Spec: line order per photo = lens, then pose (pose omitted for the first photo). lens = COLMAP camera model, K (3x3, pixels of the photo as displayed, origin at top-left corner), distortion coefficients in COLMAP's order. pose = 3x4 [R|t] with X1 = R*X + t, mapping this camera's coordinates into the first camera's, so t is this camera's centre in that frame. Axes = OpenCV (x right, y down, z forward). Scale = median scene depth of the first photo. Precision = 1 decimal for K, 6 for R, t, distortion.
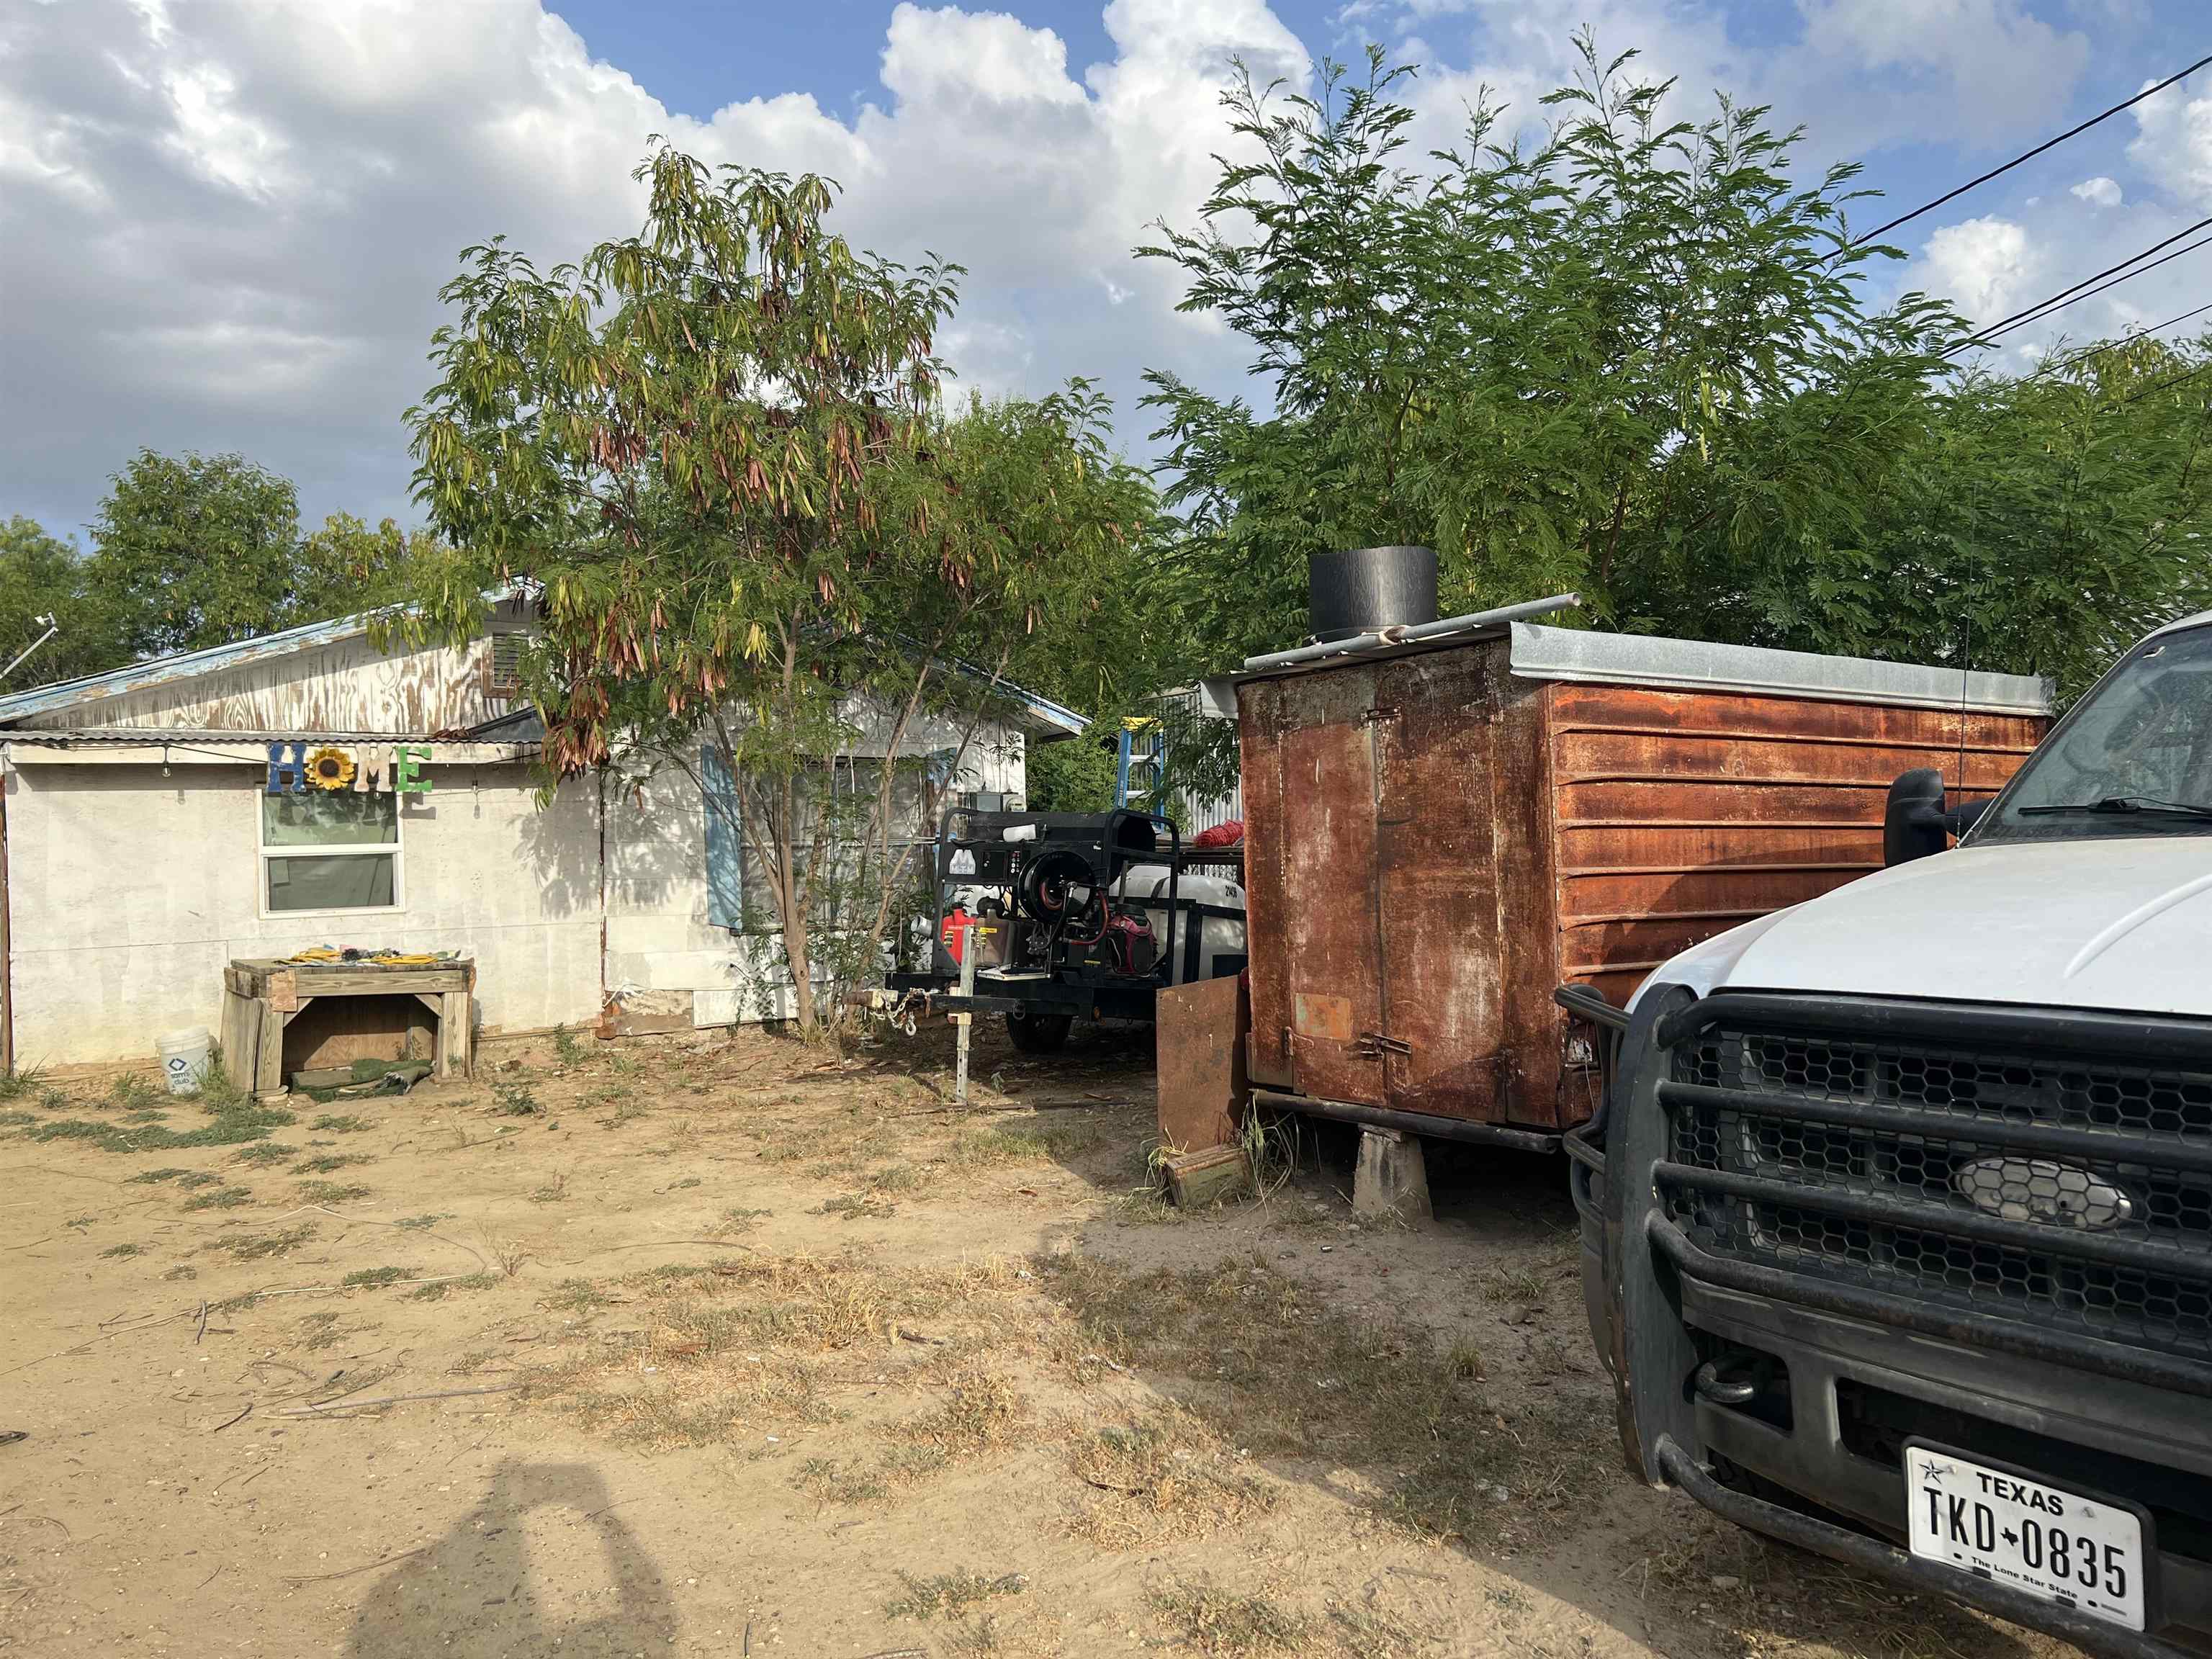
lens RADIAL K [[1665.1, 0, 1114.0], [0, 1665.1, 835.8], [0, 0, 1]] dist [0.063084, -0.067560]
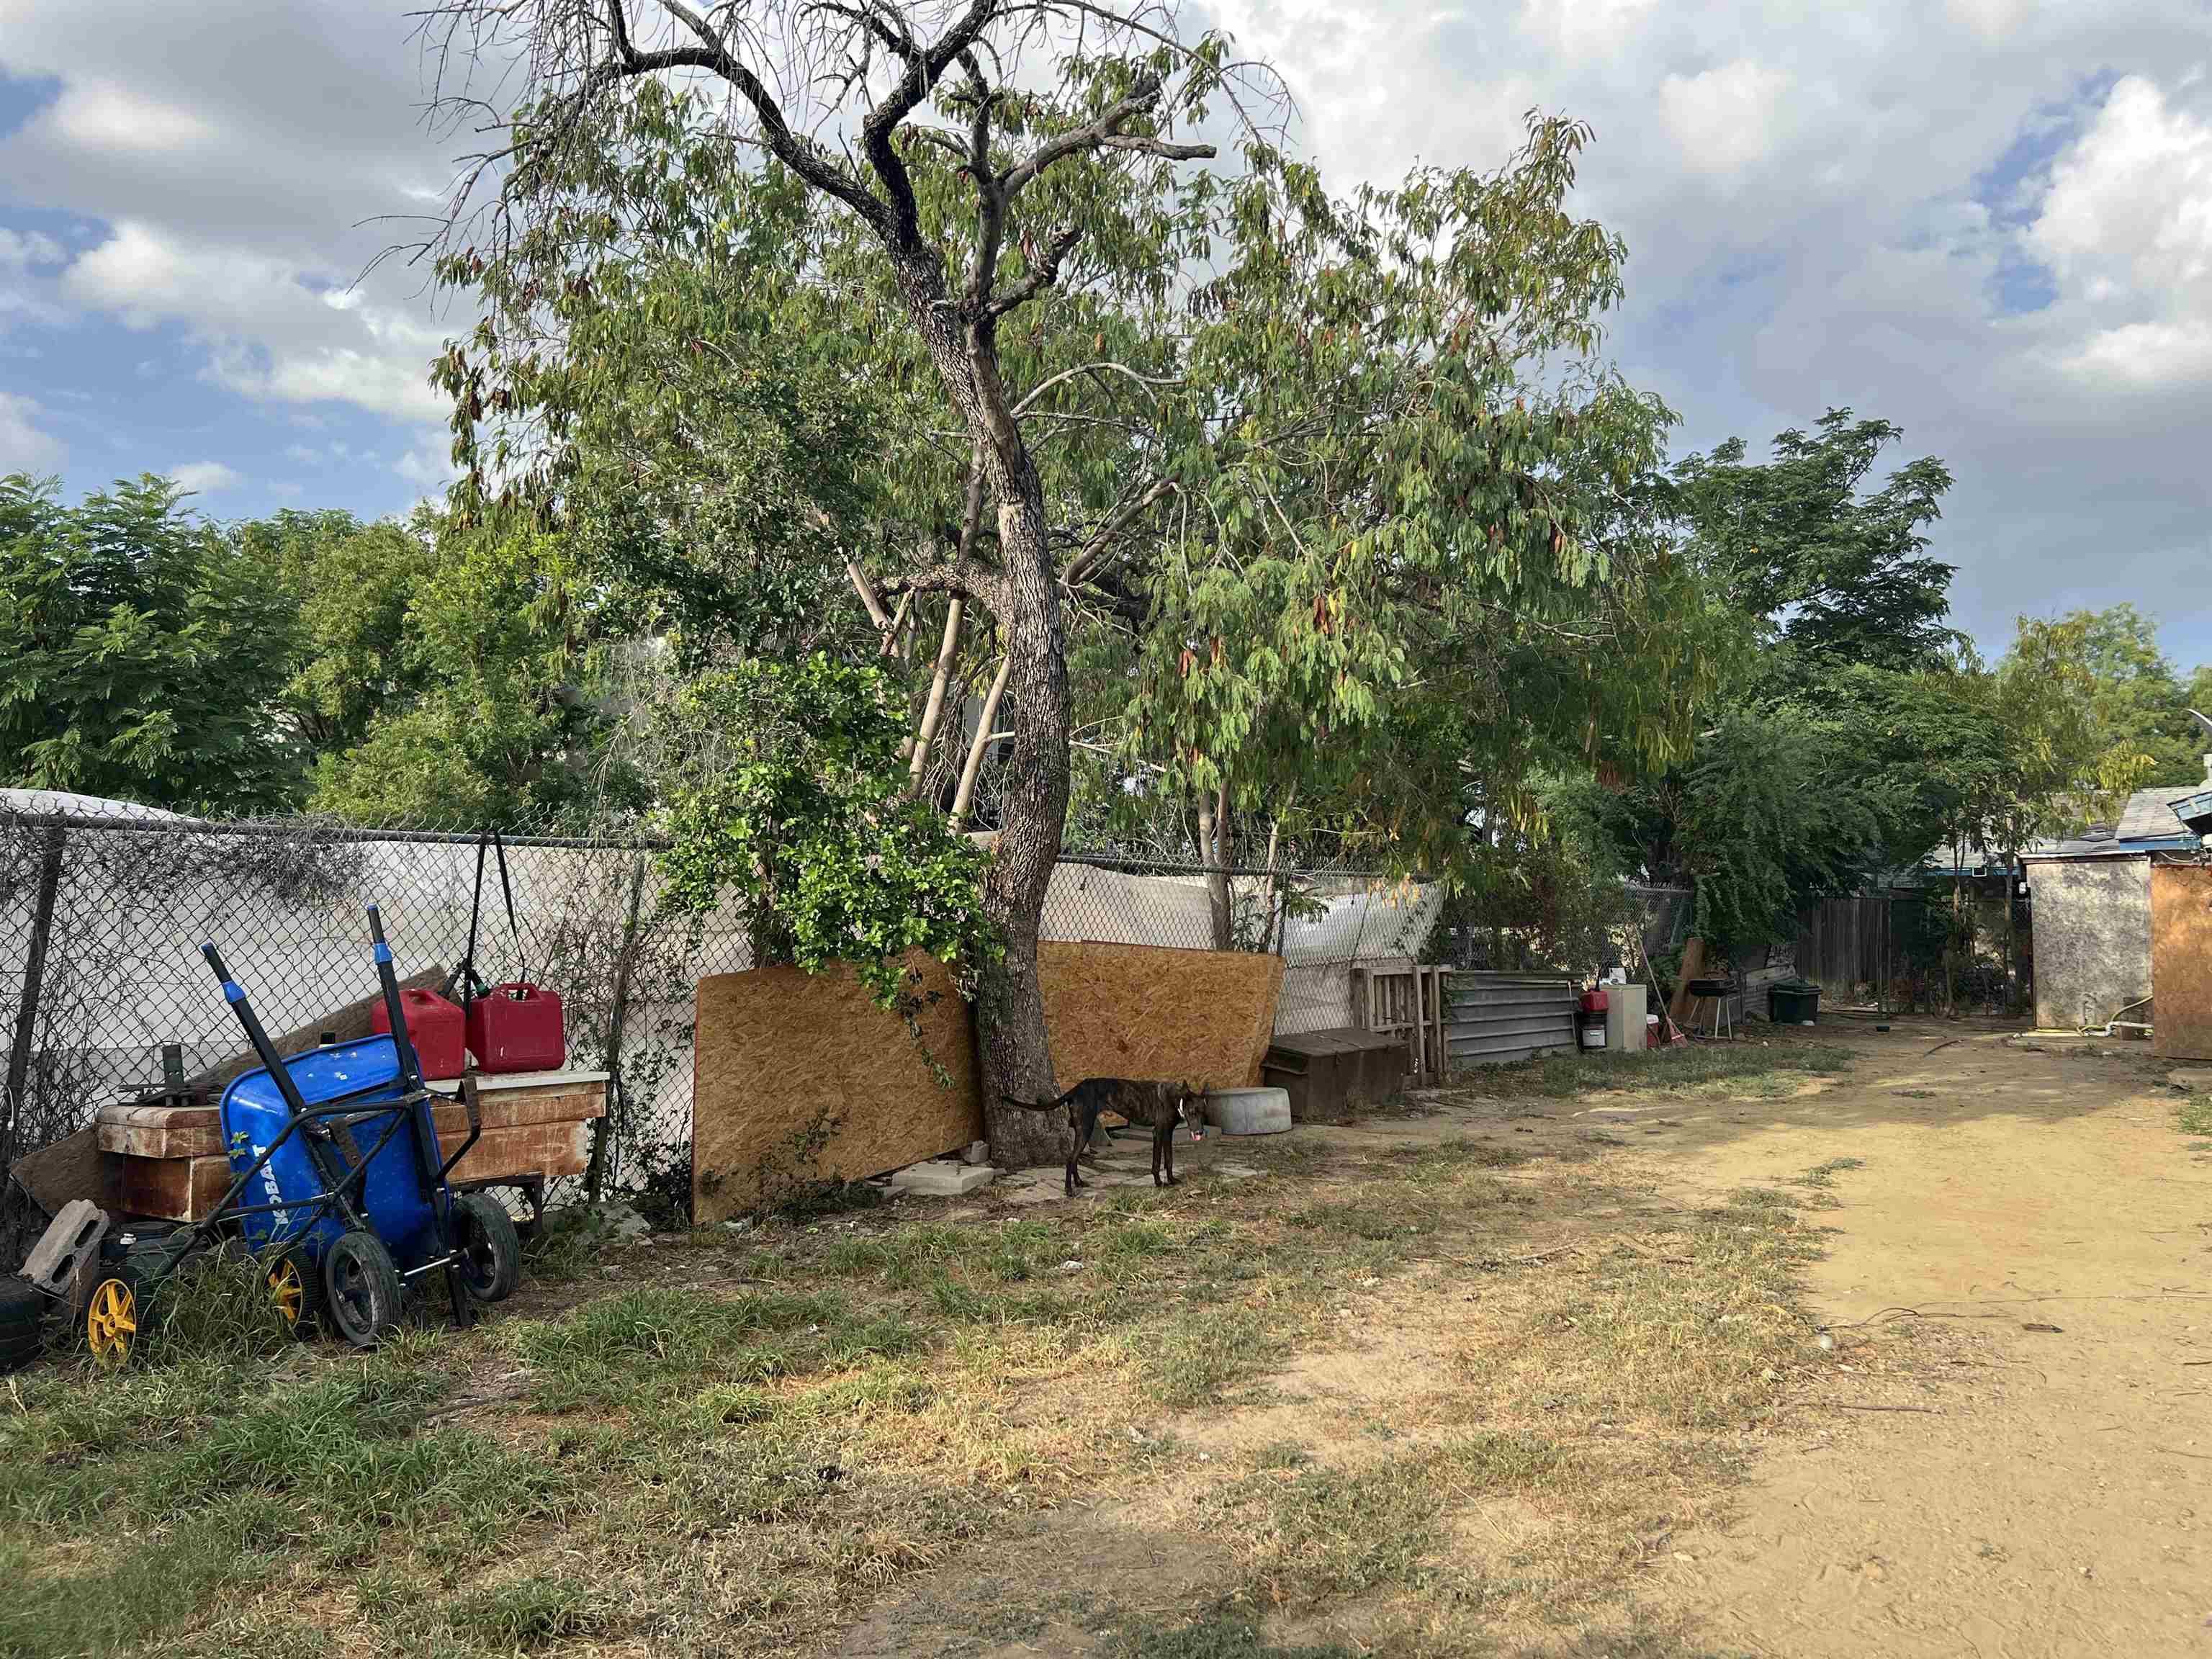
lens RADIAL K [[1656.9, 0, 1116.6], [0, 1656.9, 833.6], [0, 0, 1]] dist [0.104367, -0.148720]
pose [[0.327348, -0.026211, -0.944540, 0.187428], [-0.009338, 0.999477, -0.030972, -0.005338], [0.944858, 0.018958, 0.326932, -0.094581]]
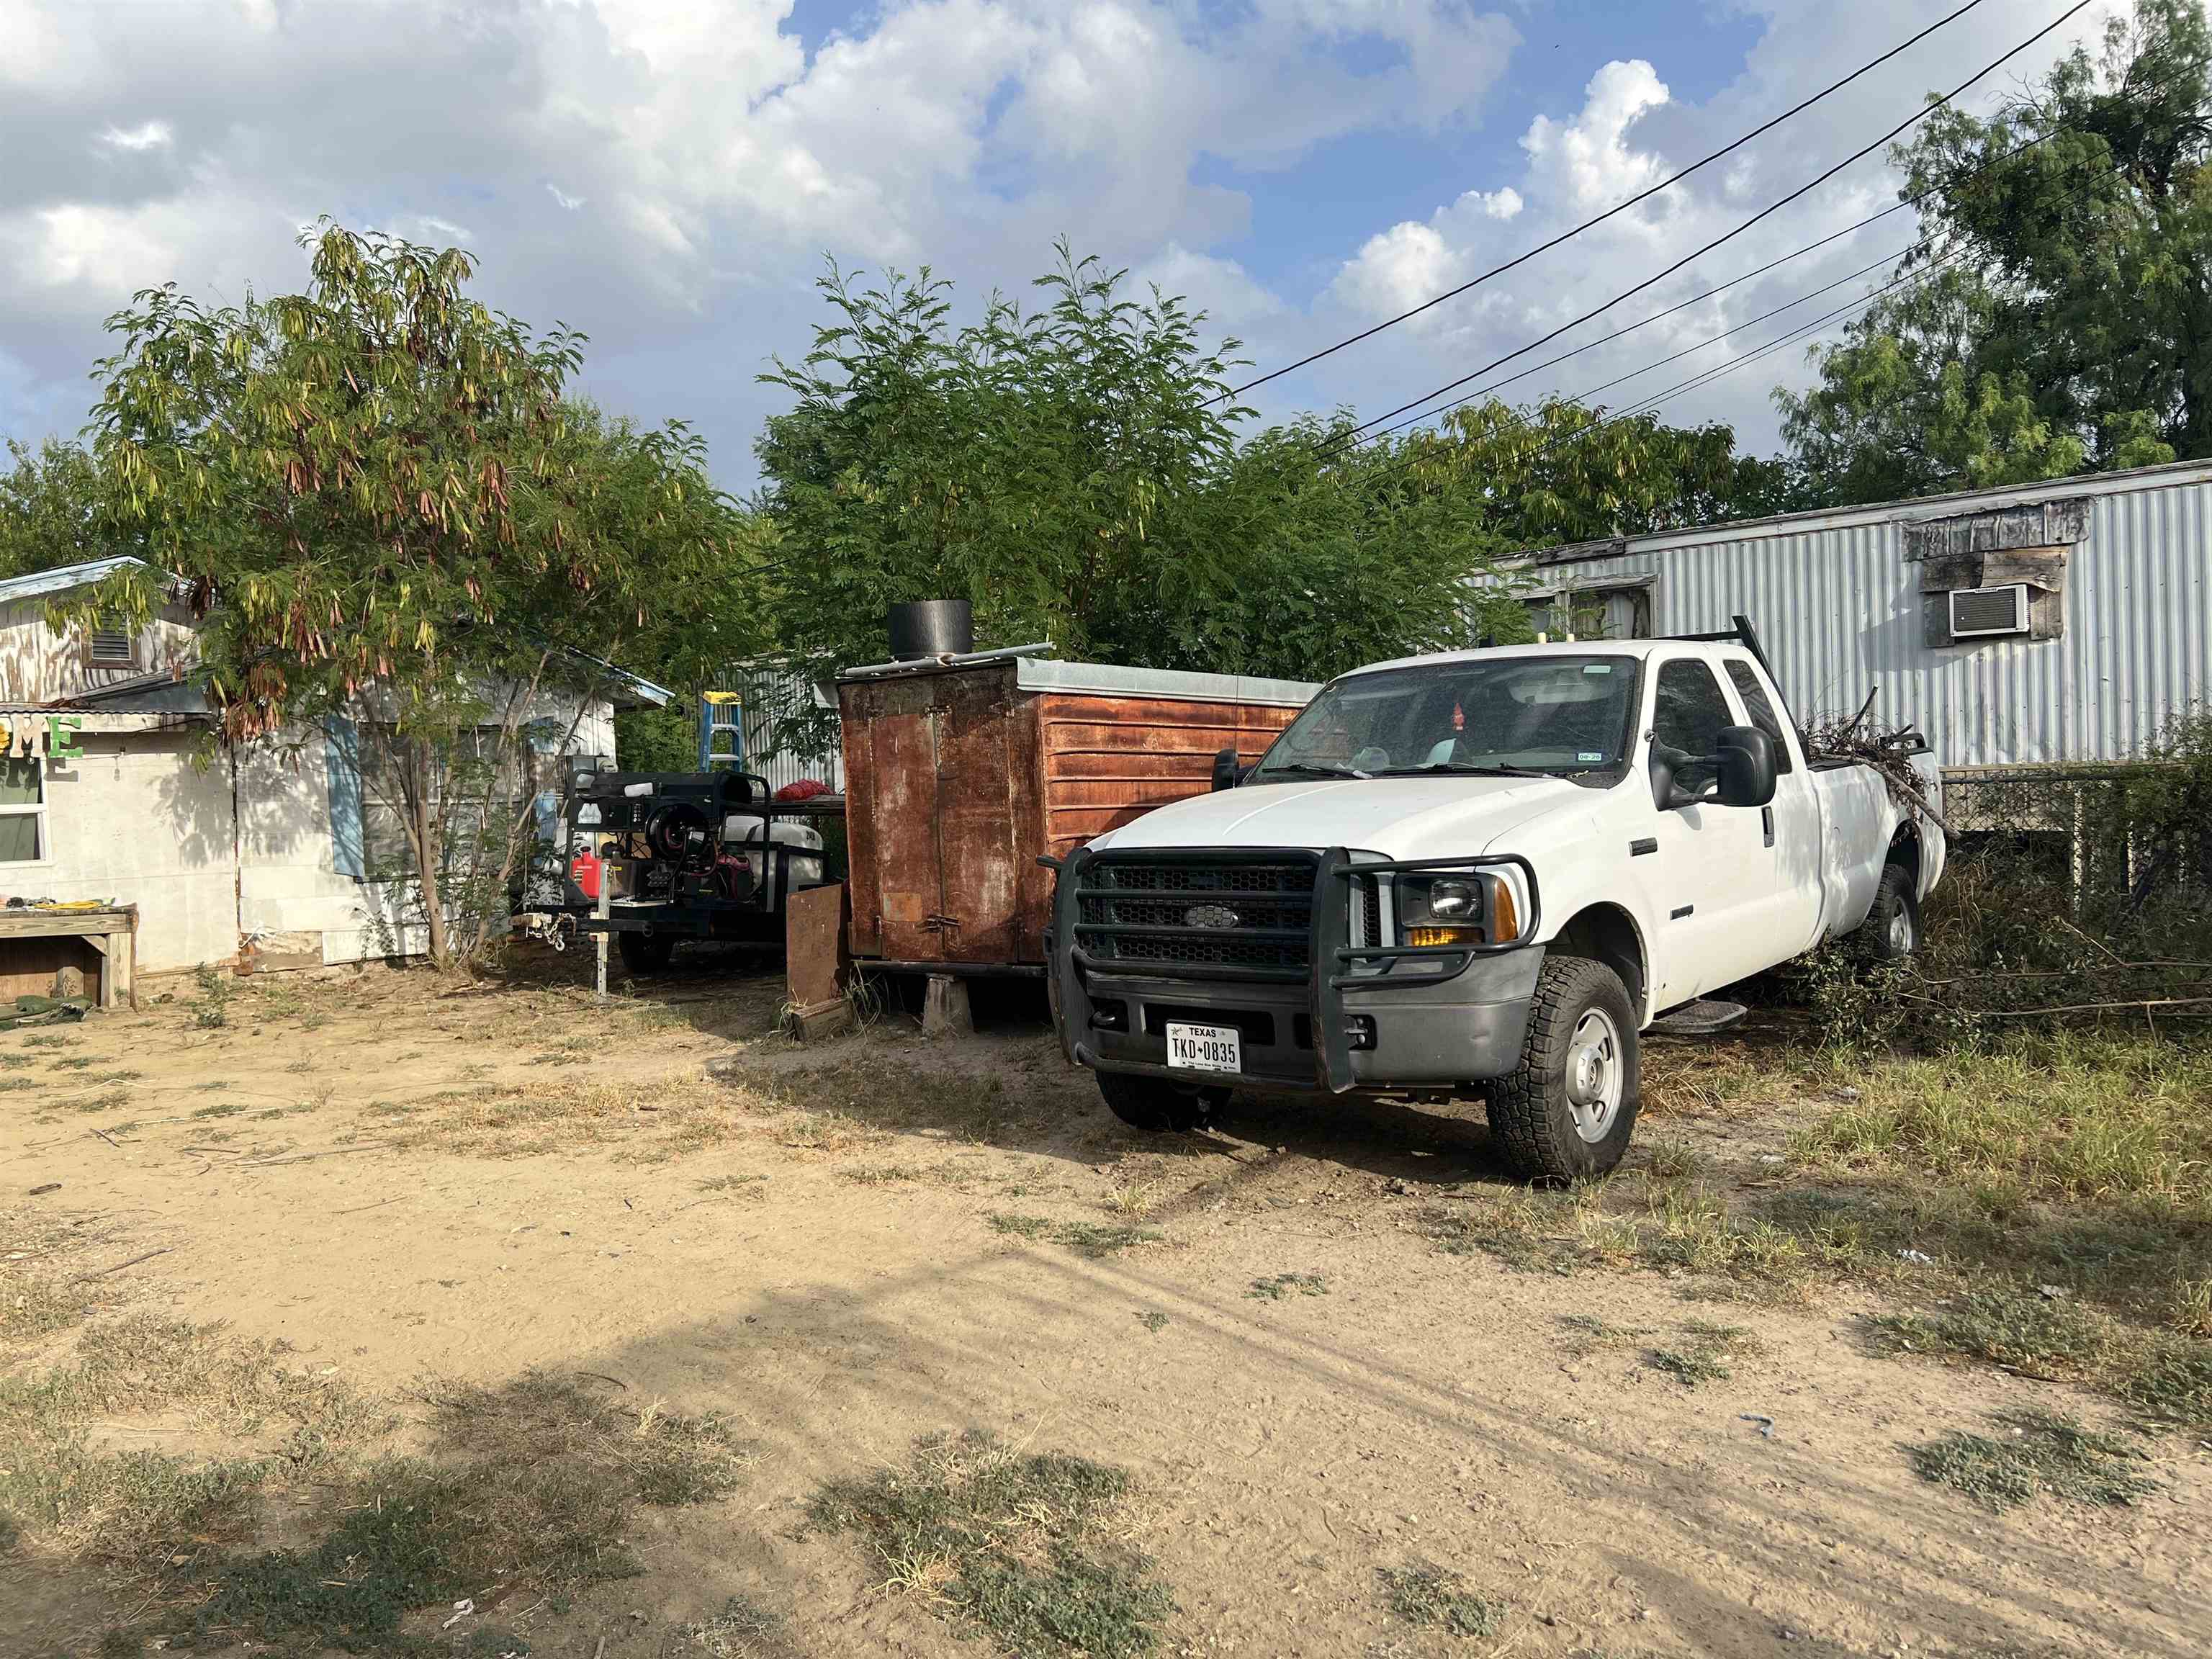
lens RADIAL K [[1650.6, 0, 1153.7], [0, 1650.6, 837.9], [0, 0, 1]] dist [0.050738, -0.068214]
pose [[0.953518, -0.016278, 0.300896, -0.063458], [0.008531, 0.999598, 0.027044, 0.004045], [-0.301216, -0.023220, 0.953273, -0.297056]]
